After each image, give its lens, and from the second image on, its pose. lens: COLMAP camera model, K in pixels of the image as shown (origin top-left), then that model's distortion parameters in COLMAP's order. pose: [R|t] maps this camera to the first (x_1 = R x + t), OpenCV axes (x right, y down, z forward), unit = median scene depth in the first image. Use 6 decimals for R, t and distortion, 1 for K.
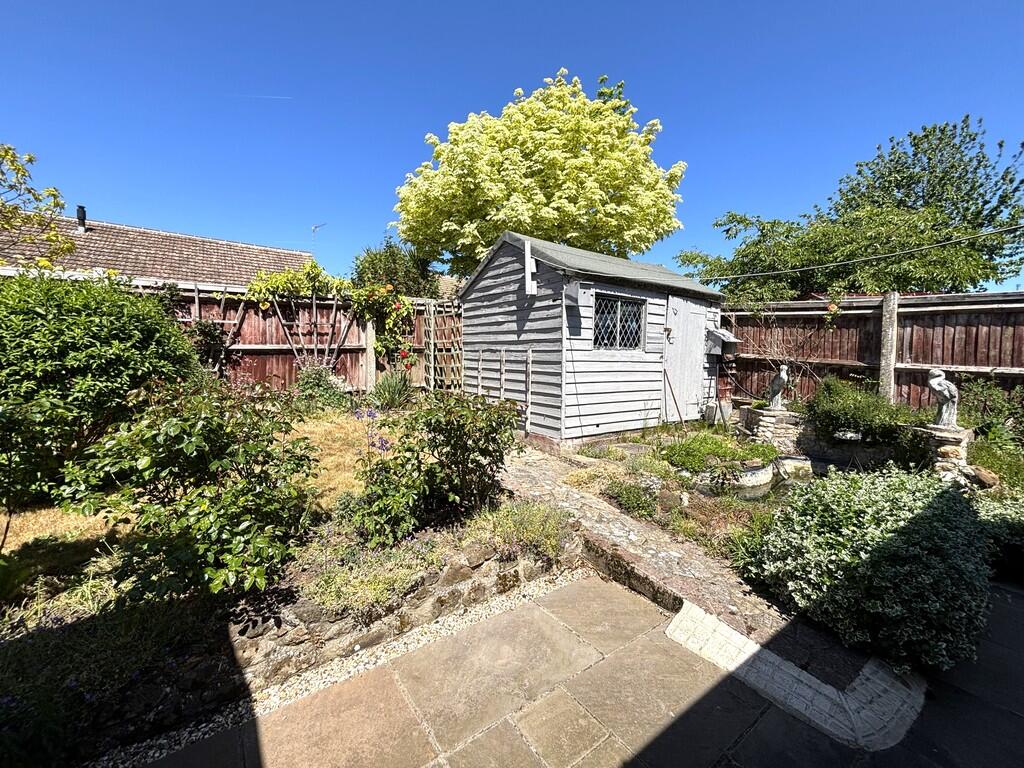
lens RADIAL K [[416.7, 0, 507.6], [0, 416.7, 381.1], [0, 0, 1]] dist [-0.000249, -0.000387]
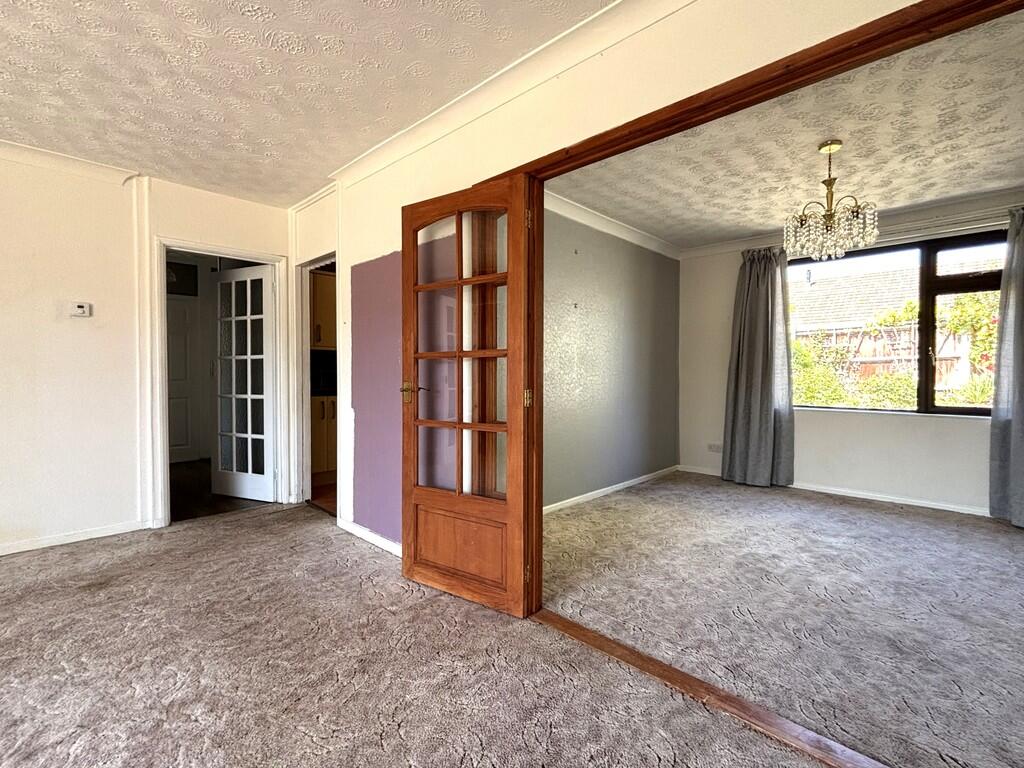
lens RADIAL K [[468.0, 0, 512.0], [0, 468.0, 384.0], [0, 0, 1]] dist [0.000213, 0.000086]
pose [[0.178904, 0.006217, -0.983847, 0.957916], [-0.057837, 0.998317, -0.004209, 0.105069], [0.982165, 0.057656, 0.178962, -0.693771]]
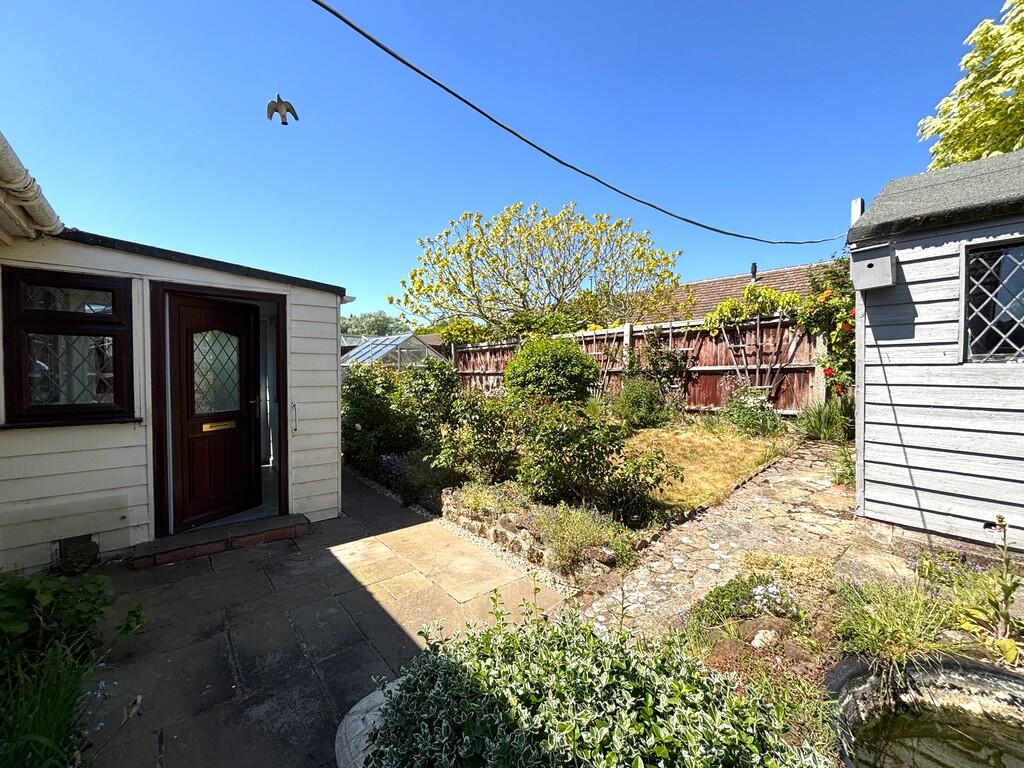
lens RADIAL K [[416.7, 0, 507.6], [0, 416.7, 381.1], [0, 0, 1]] dist [-0.000249, -0.000387]
pose [[0.066017, 0.012824, -0.997736, 0.555359], [-0.064478, 0.997882, 0.008559, -0.019755], [0.995733, 0.063767, 0.066705, 0.364984]]
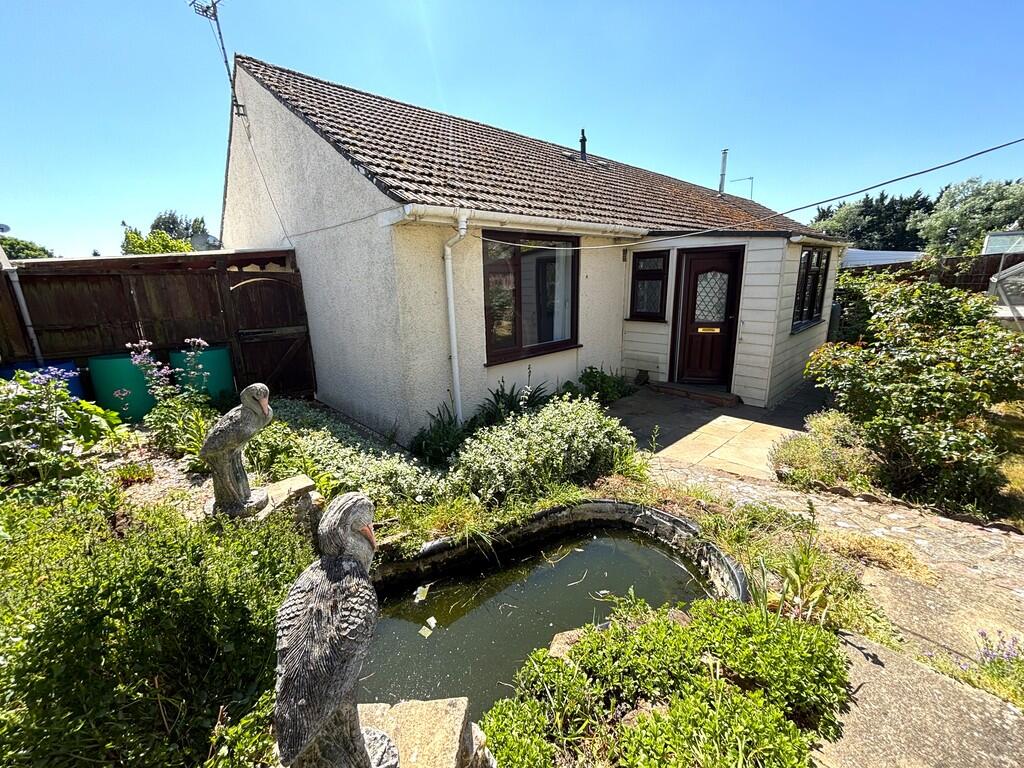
lens RADIAL K [[416.7, 0, 507.6], [0, 416.7, 381.1], [0, 0, 1]] dist [-0.000249, -0.000387]
pose [[-0.992889, 0.043029, -0.110993, 0.527765], [0.008050, 0.954523, 0.298030, -0.120667], [0.118769, 0.295017, -0.948082, 0.996192]]
